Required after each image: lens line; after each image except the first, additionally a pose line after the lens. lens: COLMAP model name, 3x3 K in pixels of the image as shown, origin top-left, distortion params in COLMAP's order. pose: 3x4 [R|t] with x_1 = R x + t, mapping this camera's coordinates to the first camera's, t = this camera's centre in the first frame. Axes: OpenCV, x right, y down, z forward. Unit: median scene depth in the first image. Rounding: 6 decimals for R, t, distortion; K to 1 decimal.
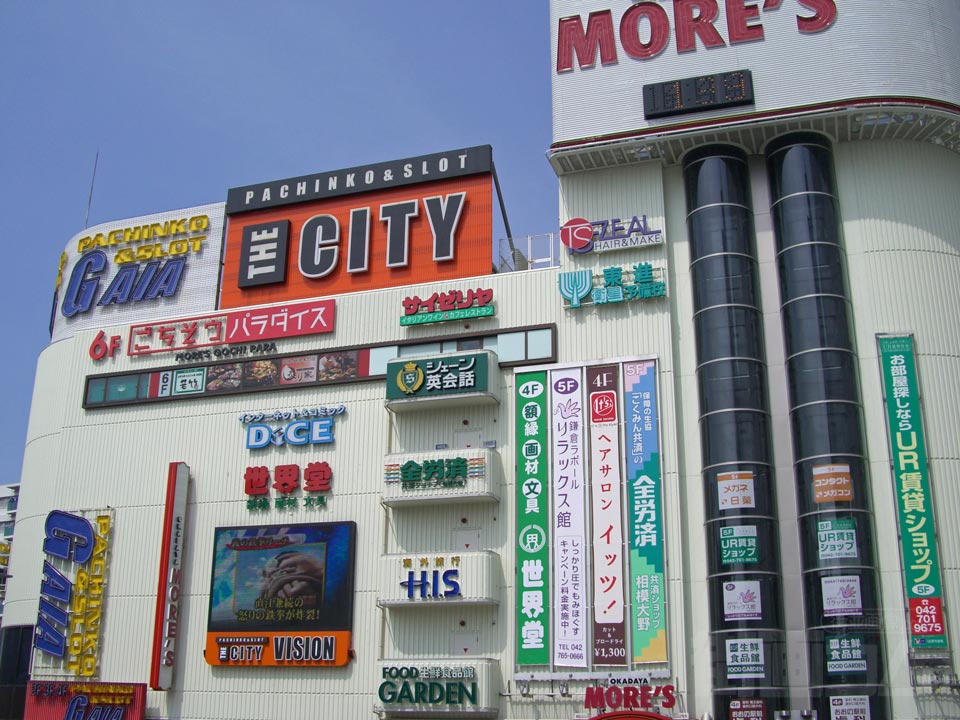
lens RADIAL K [[1083.1, 0, 480.0], [0, 1083.1, 360.0], [0, 0, 1]] dist [-0.195282, 0.166828]
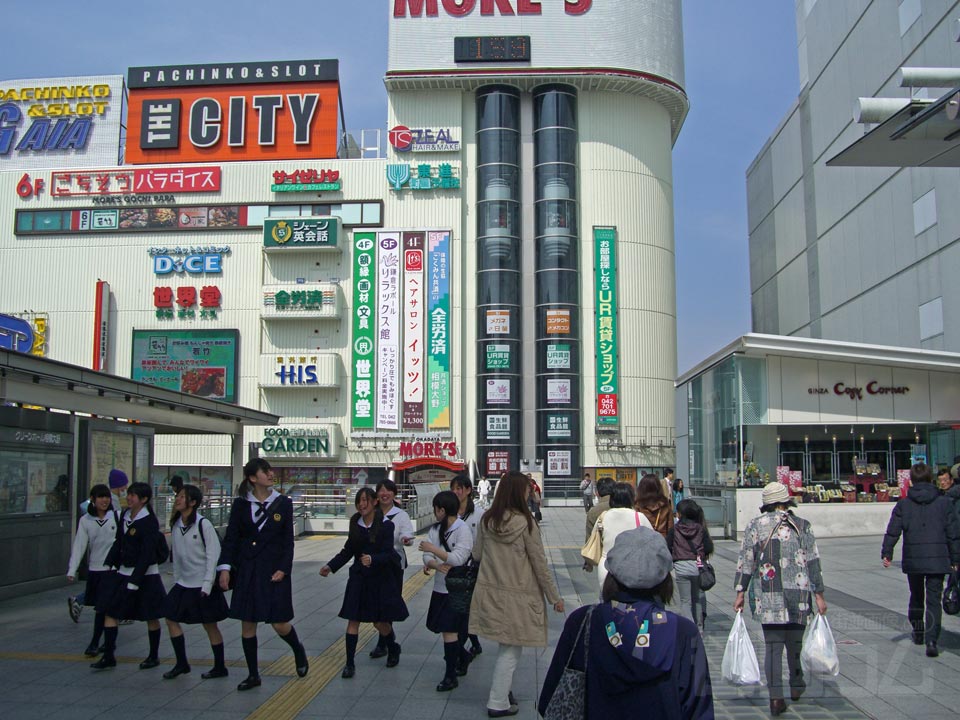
lens RADIAL K [[1083.1, 0, 480.0], [0, 1083.1, 360.0], [0, 0, 1]] dist [-0.195282, 0.166828]
pose [[0.963298, 0.019661, 0.267714, -0.193382], [-0.080426, 0.972638, 0.217961, -0.154064], [-0.256104, -0.231493, 0.938521, -0.460449]]
